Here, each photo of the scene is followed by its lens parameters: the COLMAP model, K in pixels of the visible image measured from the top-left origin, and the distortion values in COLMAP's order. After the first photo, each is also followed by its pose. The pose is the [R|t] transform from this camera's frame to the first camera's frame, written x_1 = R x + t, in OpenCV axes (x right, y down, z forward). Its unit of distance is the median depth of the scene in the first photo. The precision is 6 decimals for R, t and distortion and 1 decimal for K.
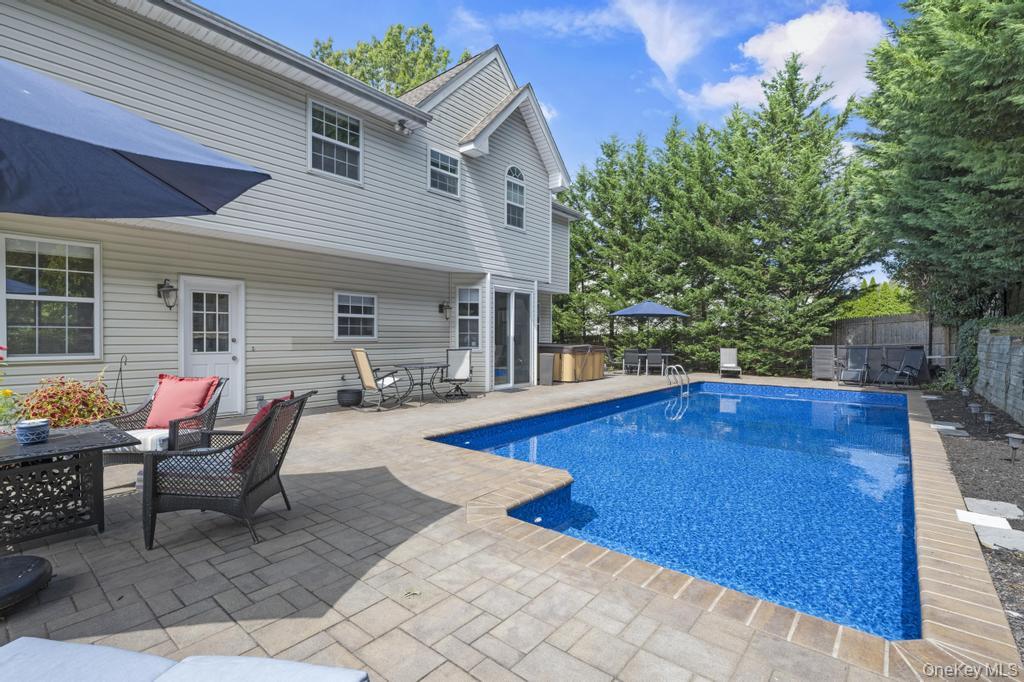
lens RADIAL K [[471.1, 0, 512.0], [0, 471.1, 341.0], [0, 0, 1]] dist [-0.002374, -0.000371]
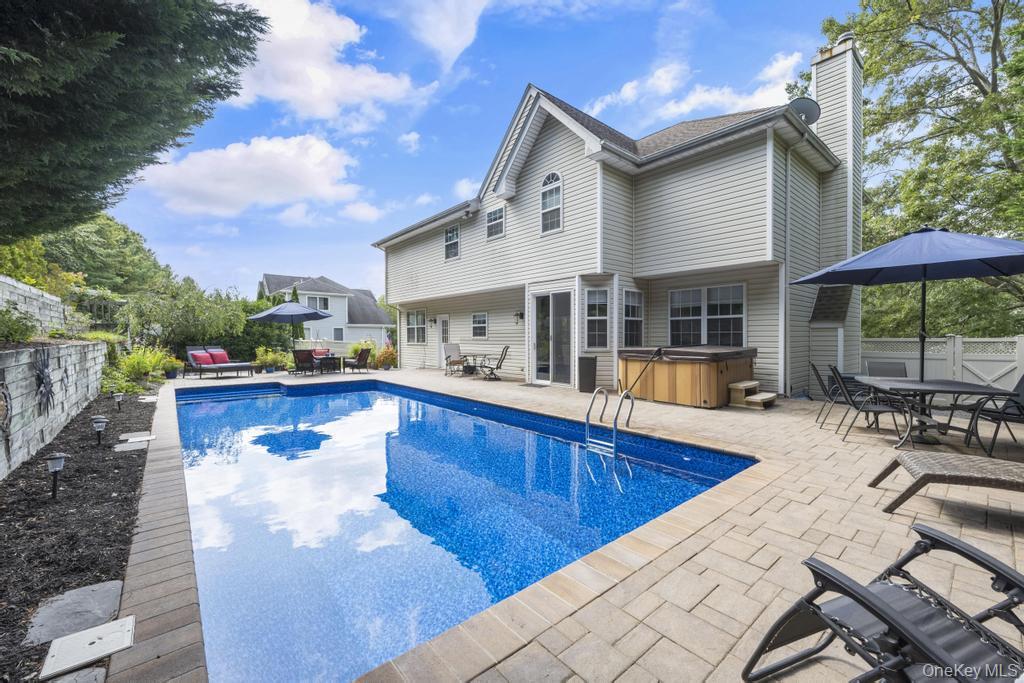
lens RADIAL K [[406.7, 0, 512.0], [0, 406.7, 341.5], [0, 0, 1]] dist [-0.008666, -0.000067]
pose [[-0.172549, -0.001360, -0.985000, 0.969192], [-0.015482, 0.999879, 0.001331, 0.002997], [0.984879, 0.015480, -0.172549, 1.150321]]
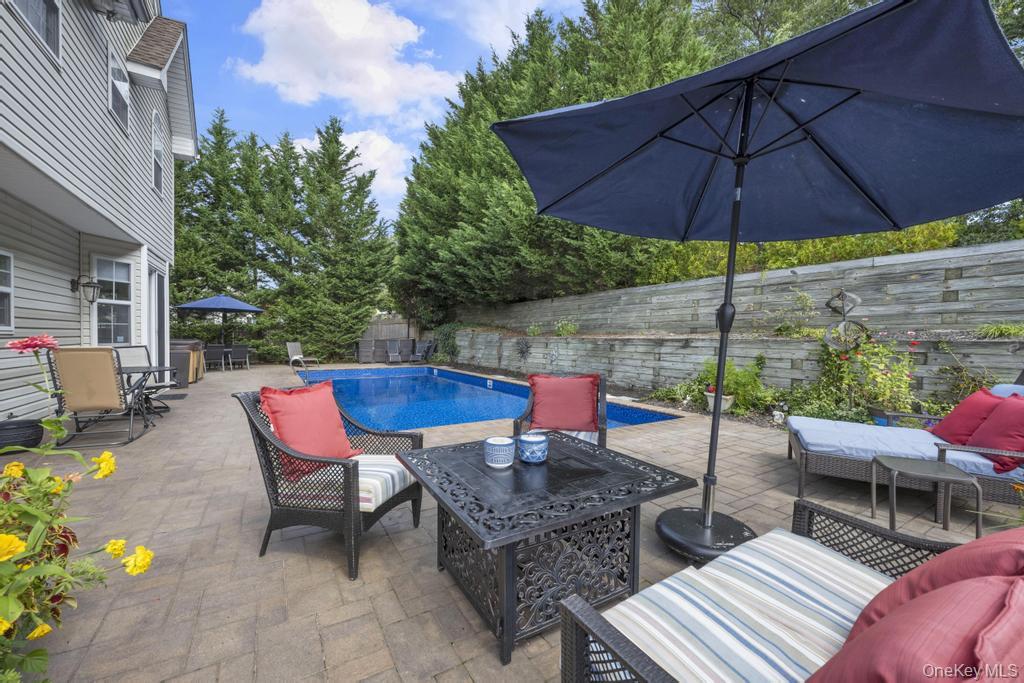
lens RADIAL K [[406.7, 0, 512.0], [0, 406.7, 341.5], [0, 0, 1]] dist [-0.008666, -0.000067]
pose [[0.325812, -0.012198, 0.945356, -0.471738], [0.001929, 0.999923, 0.012237, 0.003852], [-0.945433, -0.002163, 0.325810, 0.234396]]
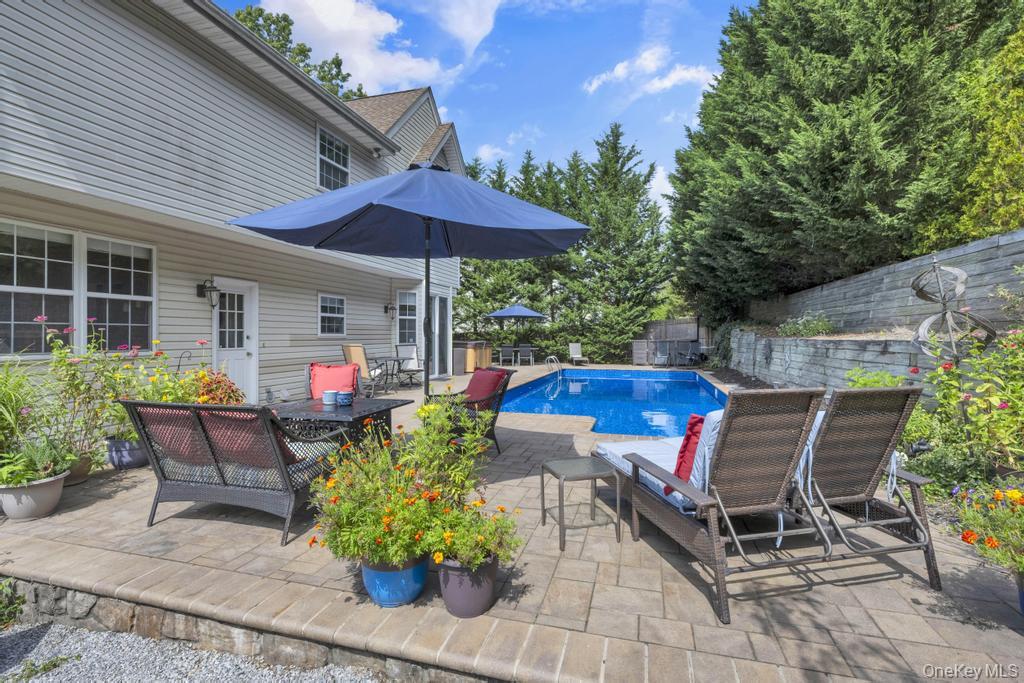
lens RADIAL K [[470.5, 0, 512.0], [0, 470.5, 341.5], [0, 0, 1]] dist [-0.000915, 0.000116]
pose [[0.914609, -0.007616, 0.404267, -0.324880], [0.005719, 0.999966, 0.005899, 0.003722], [-0.404299, -0.003084, 0.914622, -0.161100]]
